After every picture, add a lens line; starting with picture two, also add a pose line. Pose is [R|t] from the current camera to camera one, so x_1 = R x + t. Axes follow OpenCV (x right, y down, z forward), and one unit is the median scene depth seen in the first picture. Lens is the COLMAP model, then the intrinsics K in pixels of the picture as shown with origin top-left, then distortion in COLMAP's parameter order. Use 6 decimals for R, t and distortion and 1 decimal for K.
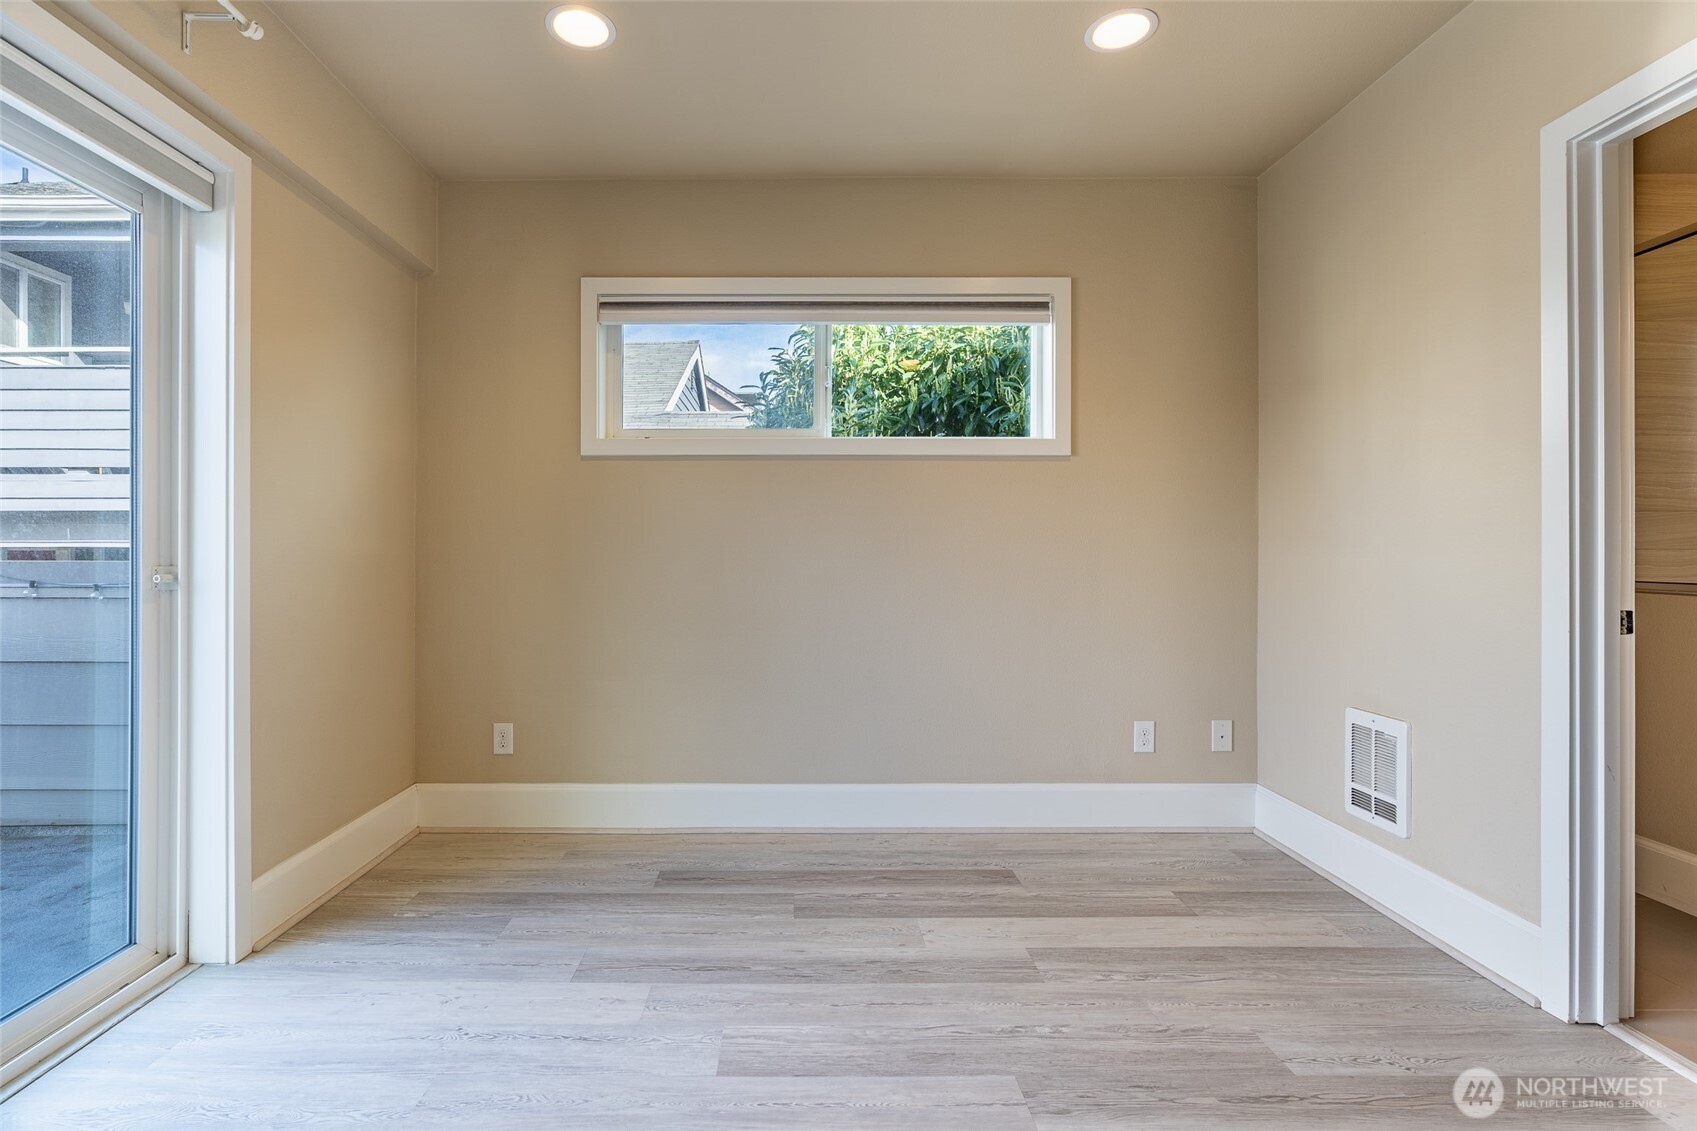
lens RADIAL K [[810.5, 0, 832.0], [0, 810.5, 553.8], [0, 0, 1]] dist [-0.015554, 0.003856]
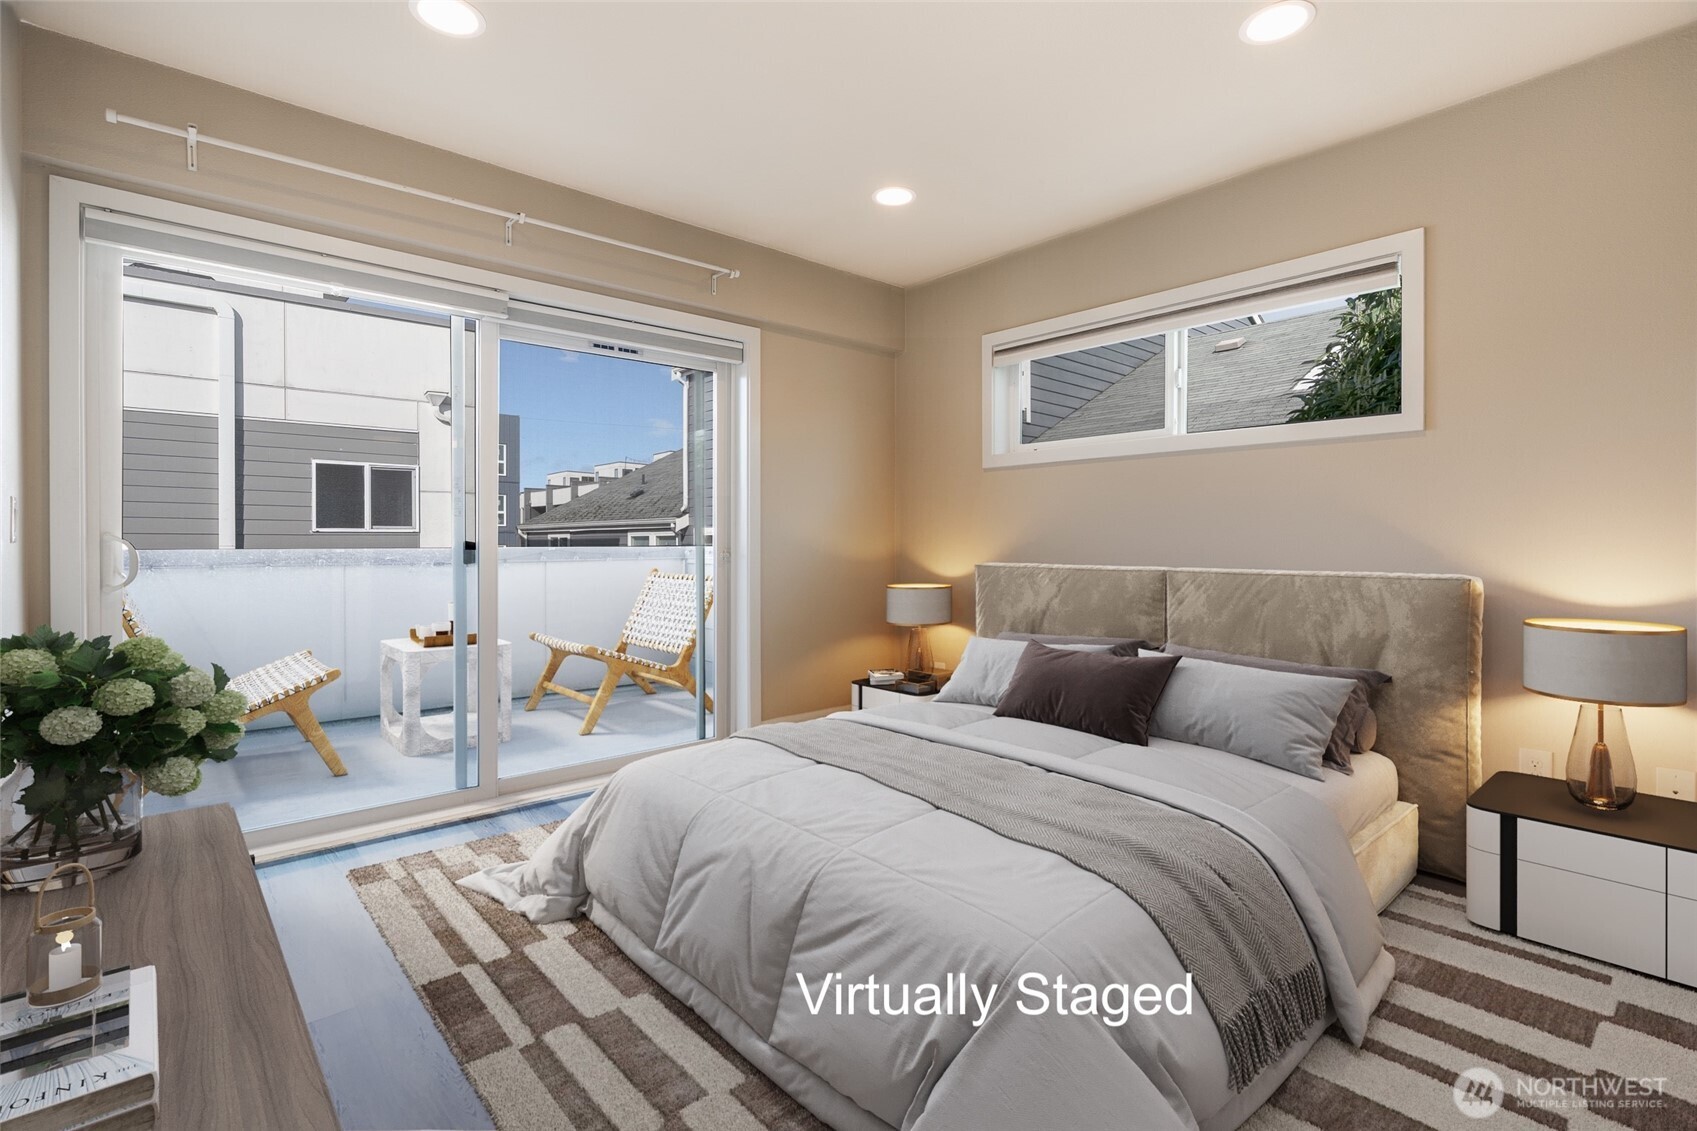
lens RADIAL K [[810.5, 0, 849.1], [0, 810.5, 554.9], [0, 0, 1]] dist [-0.015554, 0.003856]
pose [[0.674131, 0.020586, -0.738325, 1.705470], [-0.011599, 0.999783, 0.017286, -0.041262], [0.738521, -0.003089, 0.674224, -0.184095]]
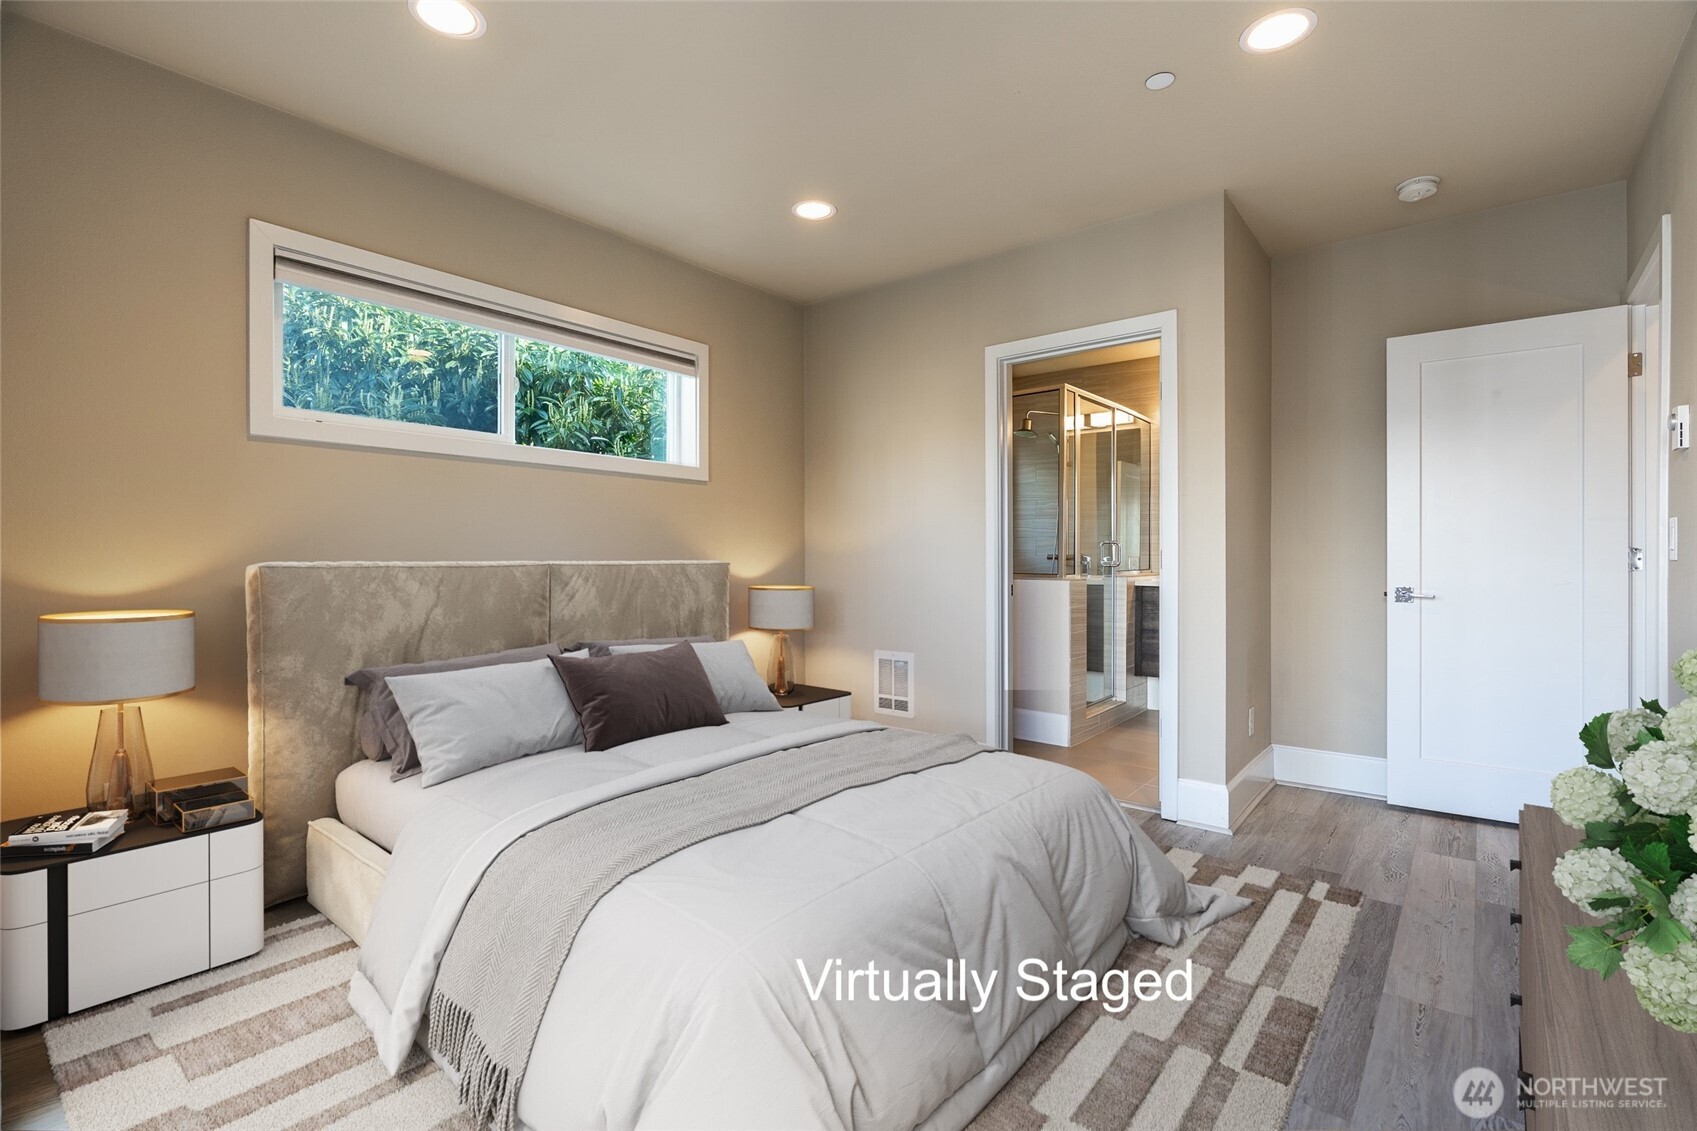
lens RADIAL K [[810.5, 0, 853.3], [0, 810.5, 557.8], [0, 0, 1]] dist [-0.015554, 0.003856]
pose [[0.613490, 0.003996, 0.789692, -0.577814], [-0.006204, 0.999981, -0.000241, 0.000949], [-0.789678, -0.004752, 0.613503, 0.009331]]
